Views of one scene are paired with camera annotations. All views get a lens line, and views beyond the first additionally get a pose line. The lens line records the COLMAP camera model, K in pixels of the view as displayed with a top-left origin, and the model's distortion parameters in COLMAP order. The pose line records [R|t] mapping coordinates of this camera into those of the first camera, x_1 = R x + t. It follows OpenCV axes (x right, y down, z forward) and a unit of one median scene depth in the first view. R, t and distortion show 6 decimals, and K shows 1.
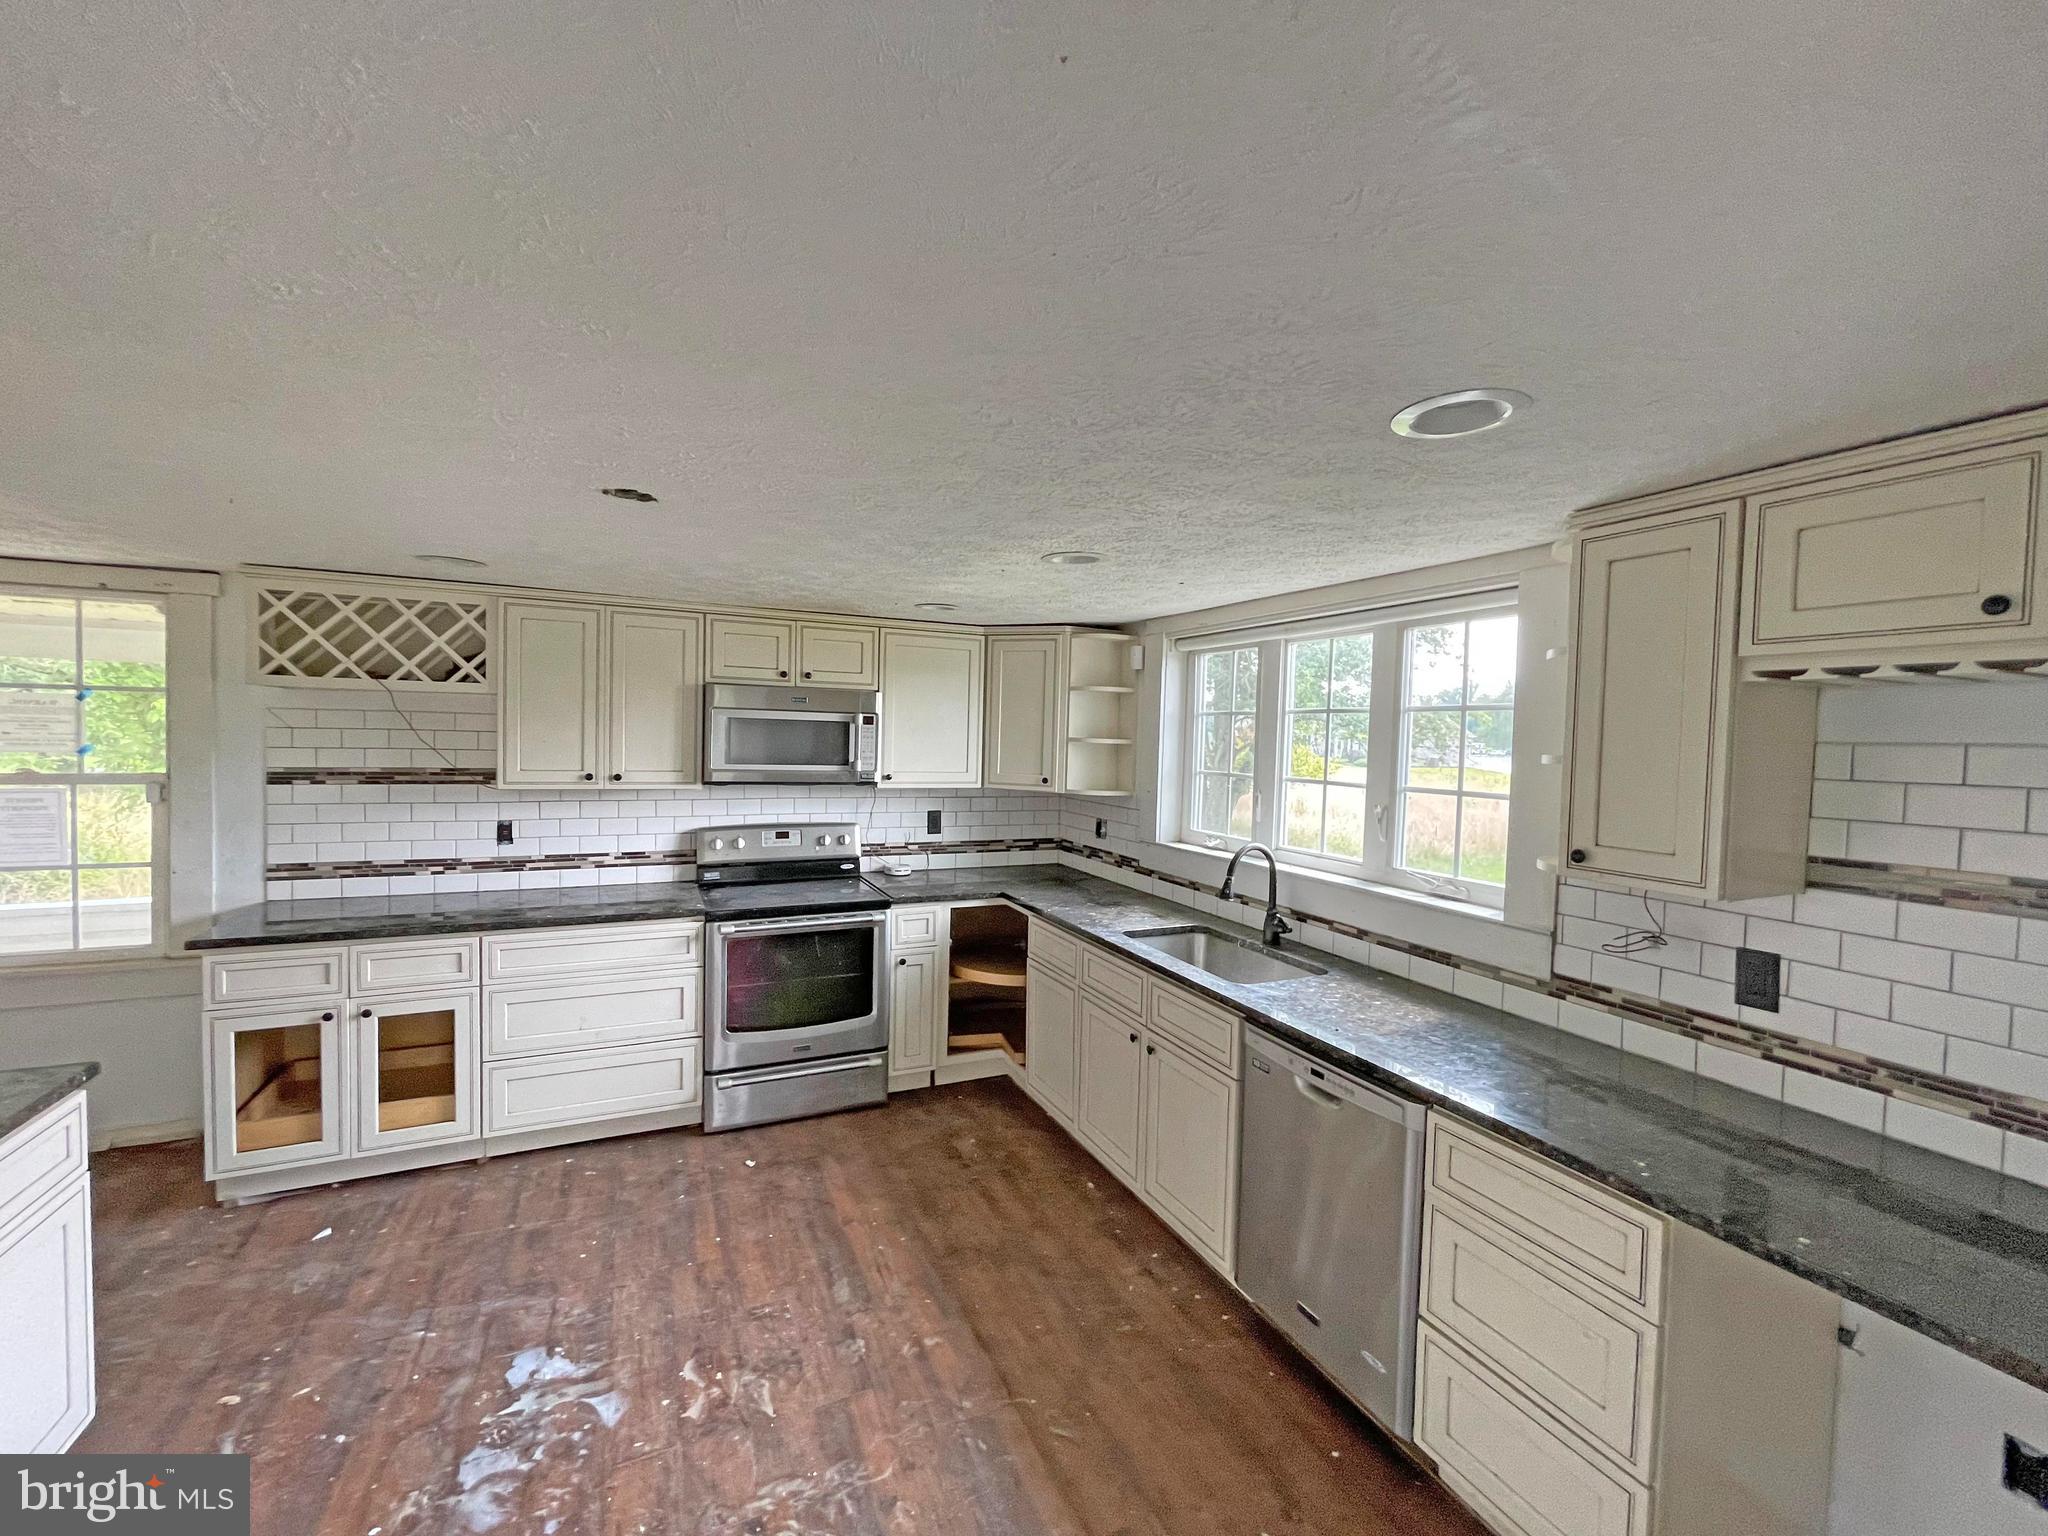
lens RADIAL K [[822.9, 0, 1016.1], [0, 822.9, 767.3], [0, 0, 1]] dist [-0.002326, 0.000138]
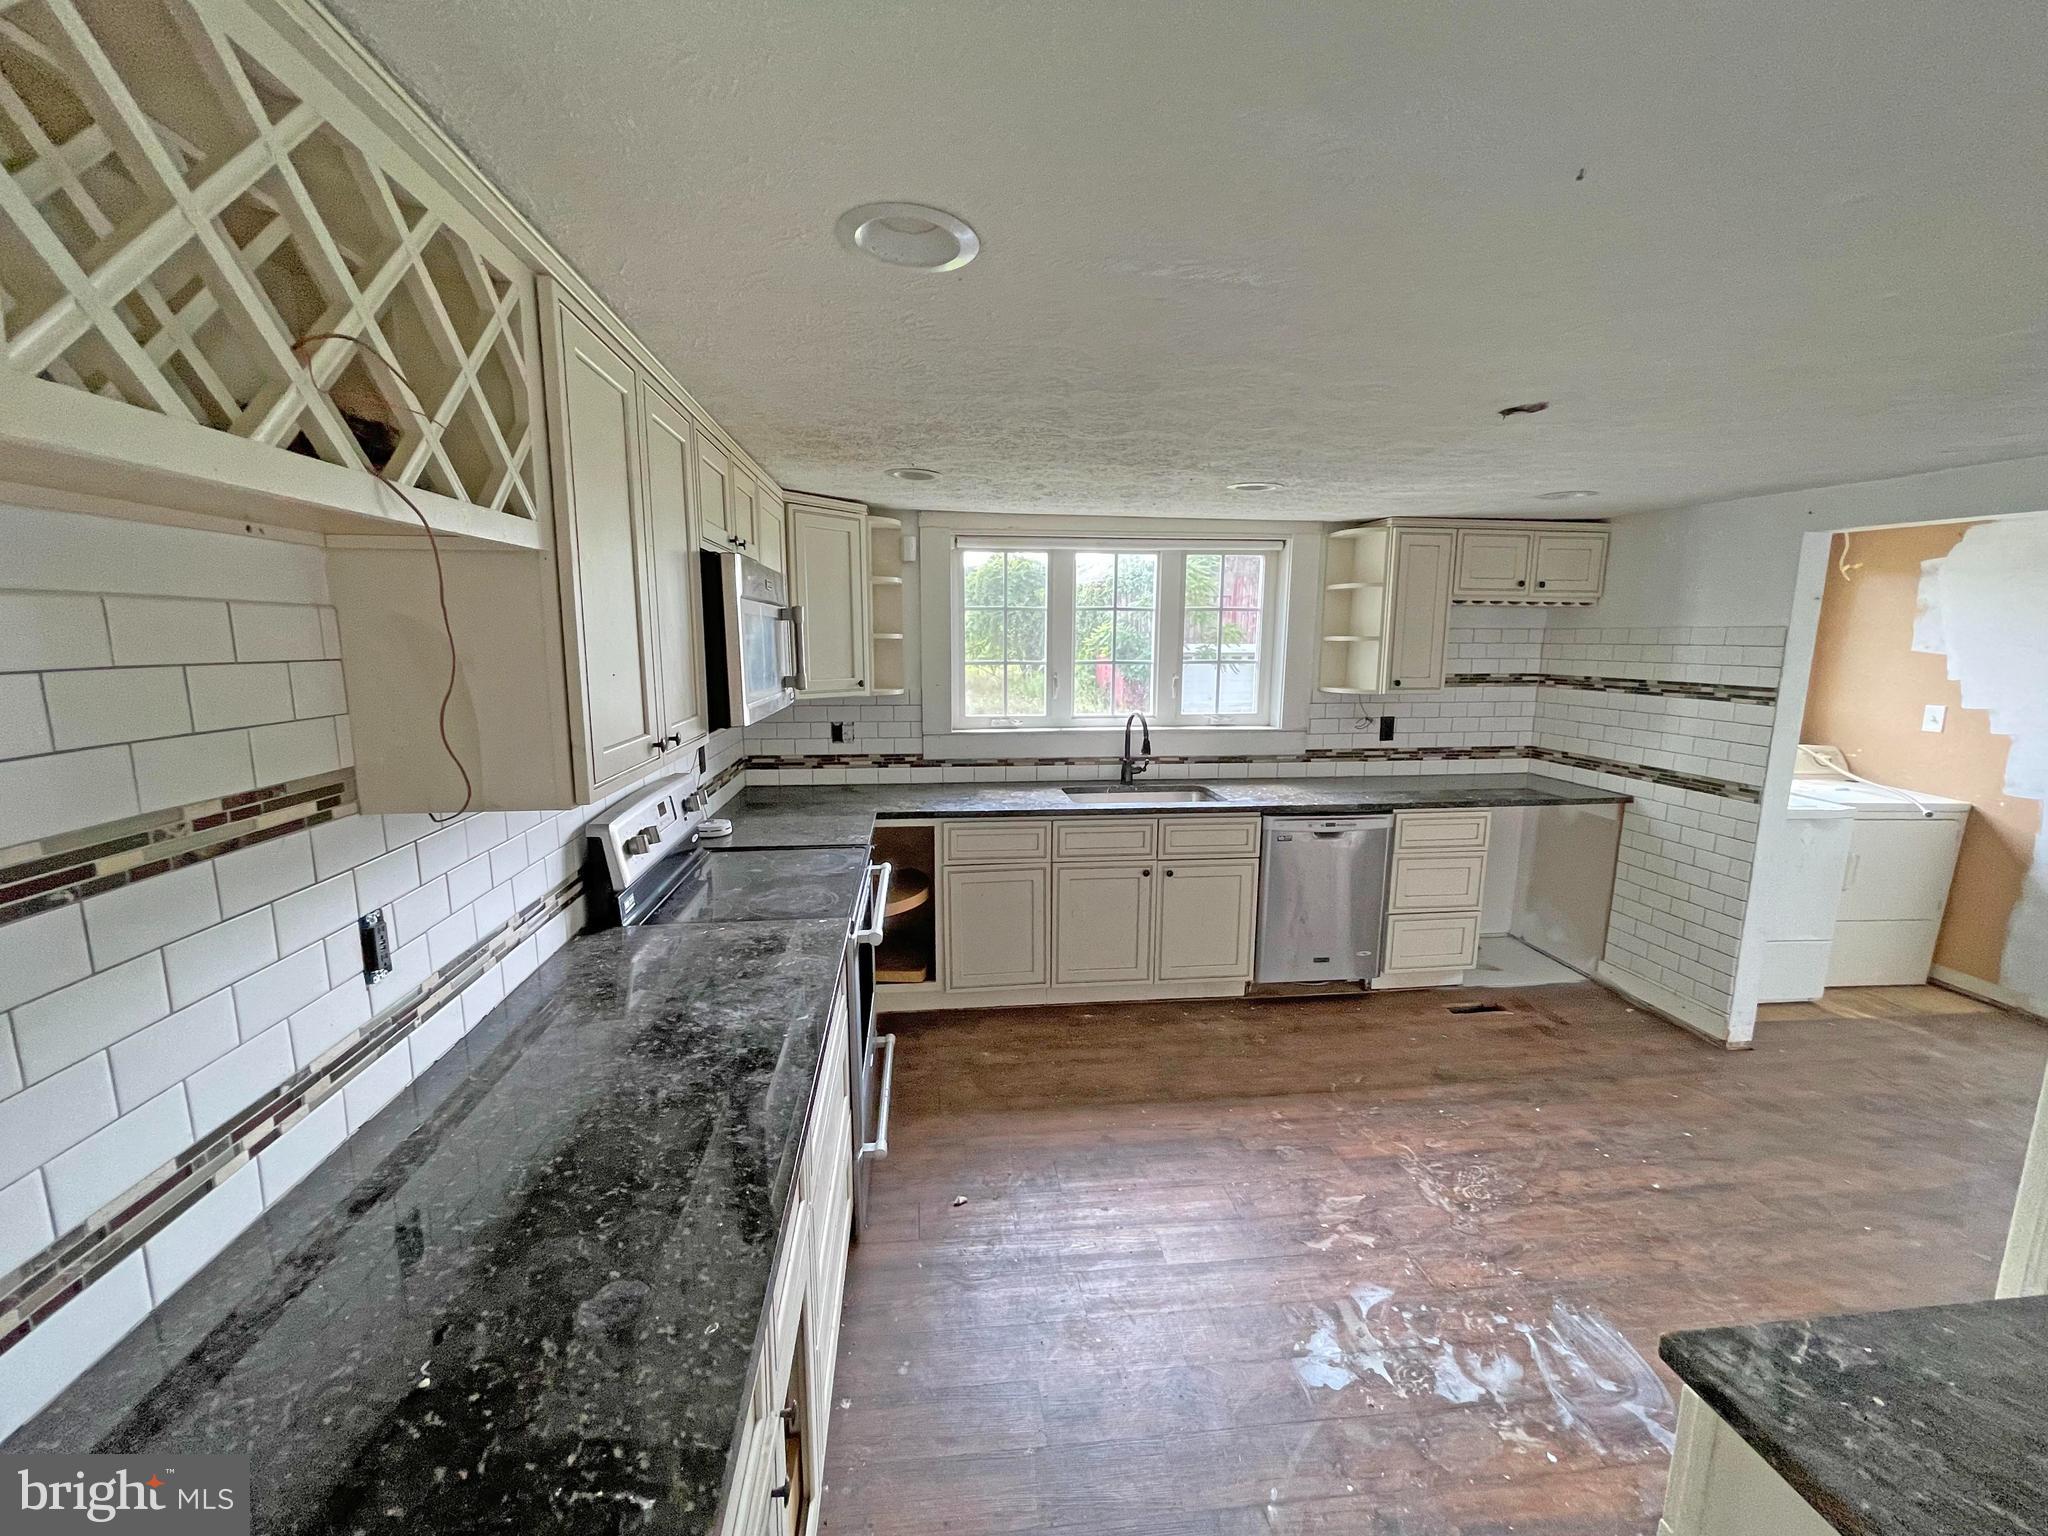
lens RADIAL K [[826.3, 0, 1024.0], [0, 826.3, 768.0], [0, 0, 1]] dist [0.010053, -0.000169]
pose [[0.307939, -0.177254, 0.934748, -0.910391], [0.041482, 0.984059, 0.172939, -0.048802], [-0.950501, -0.014479, 0.310383, 0.668303]]
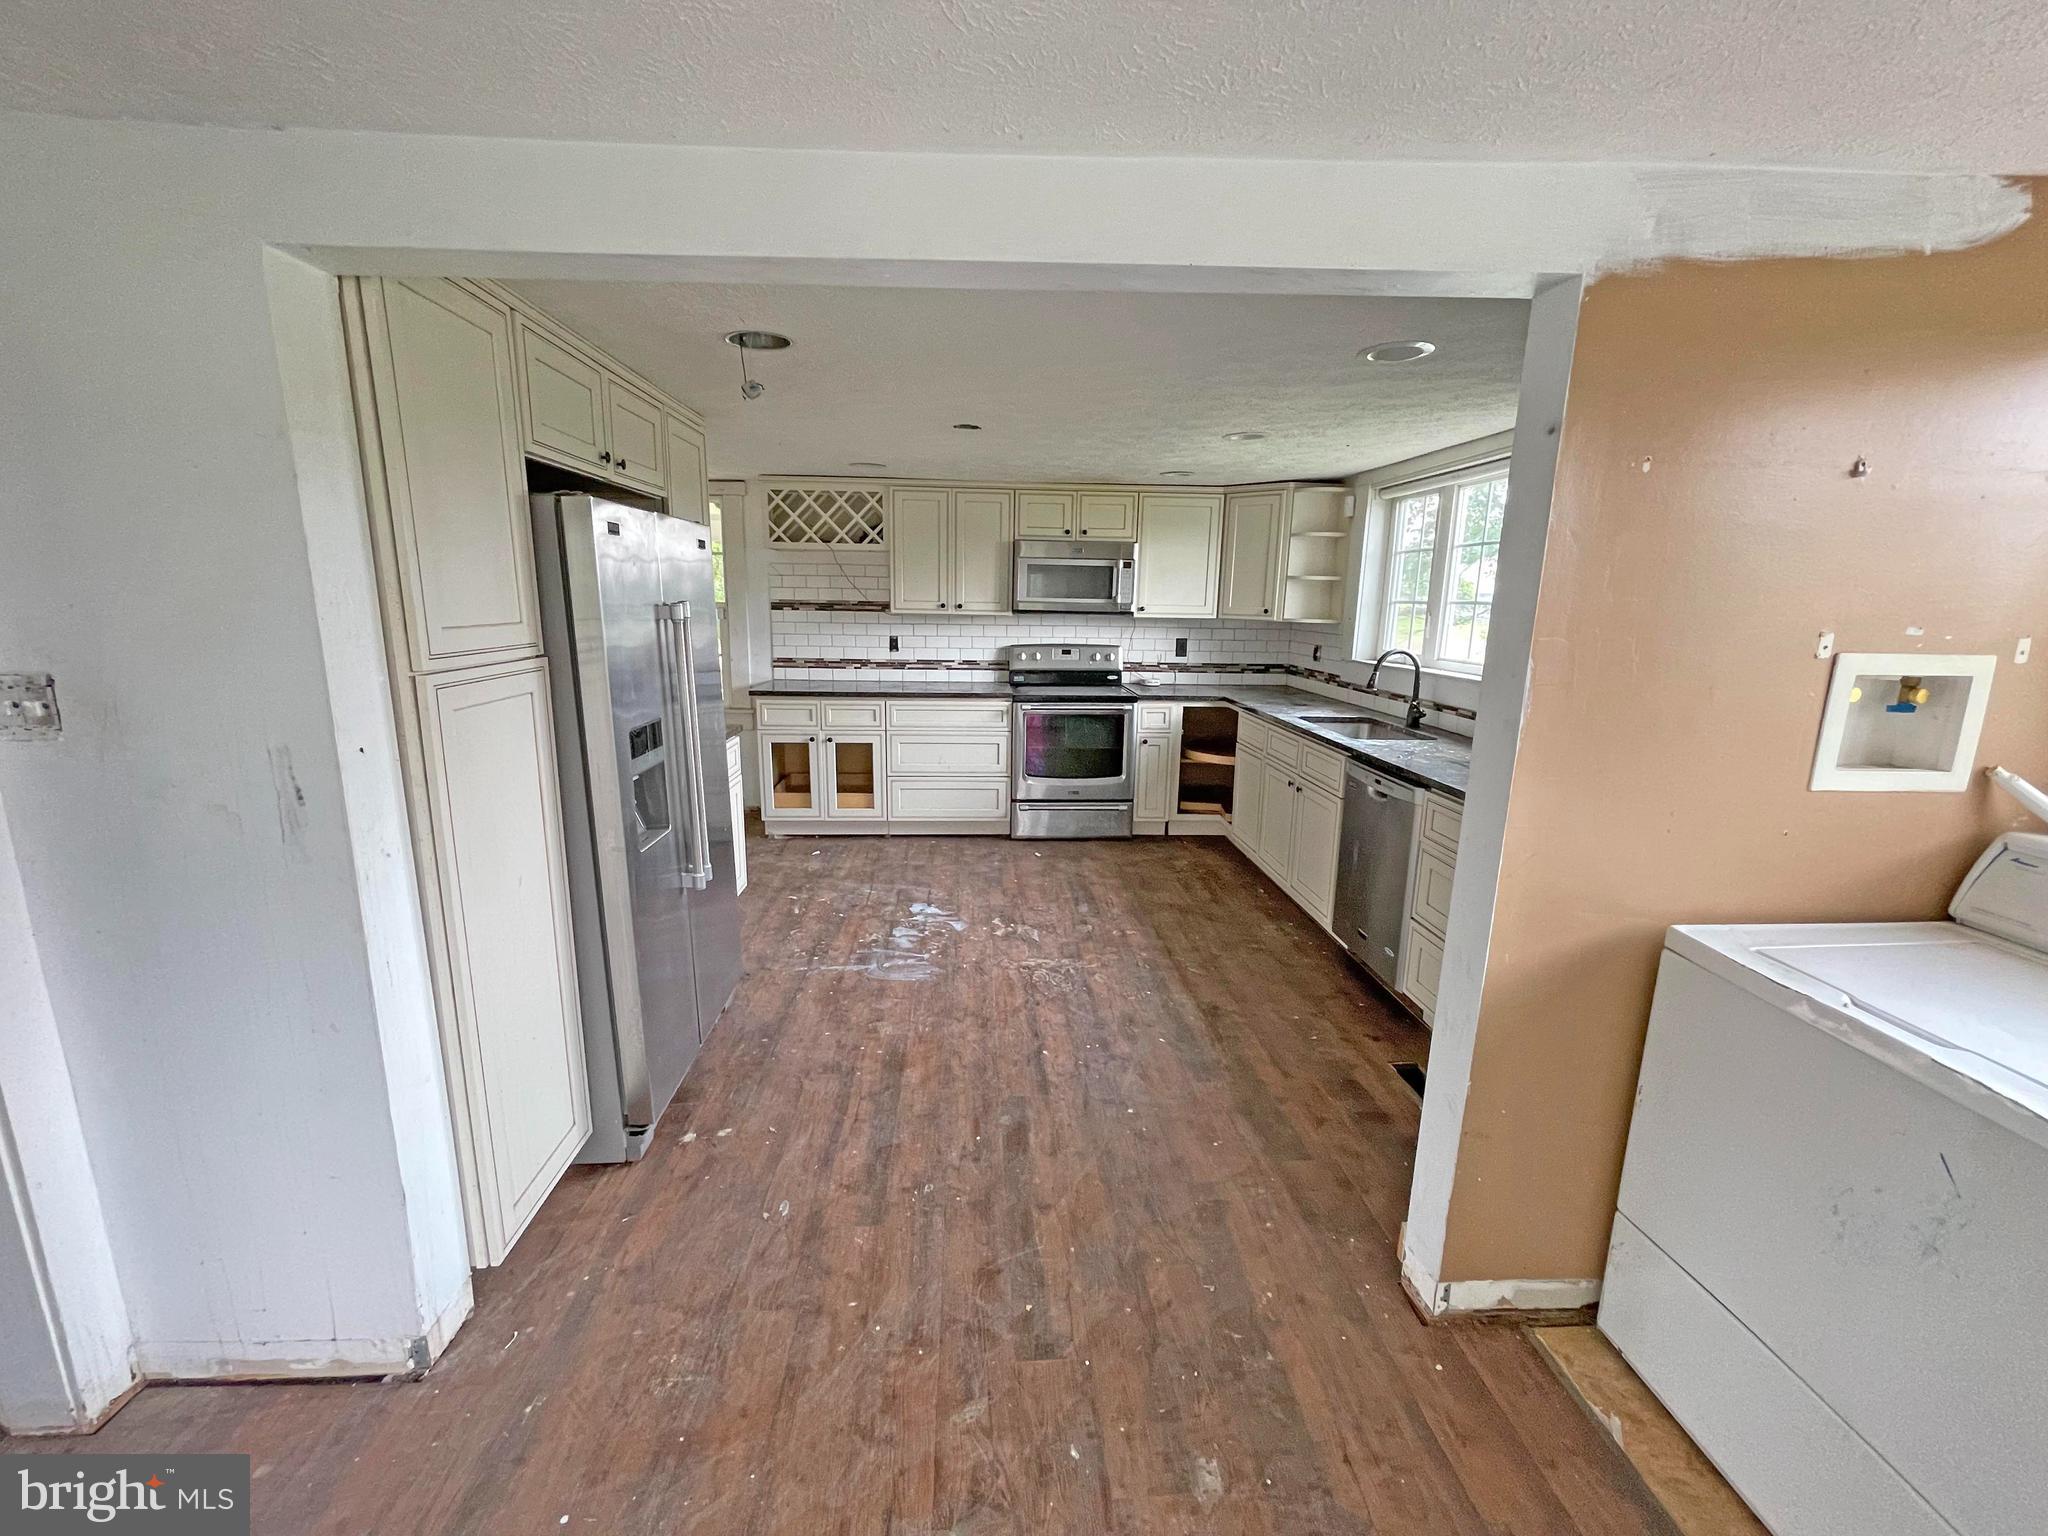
lens RADIAL K [[826.3, 0, 1024.0], [0, 826.3, 768.0], [0, 0, 1]] dist [0.010053, -0.000169]
pose [[0.932353, 0.062661, -0.356077, 0.188403], [-0.007440, 0.987984, 0.154378, 0.072527], [0.361472, -0.141286, 0.921616, -0.405642]]
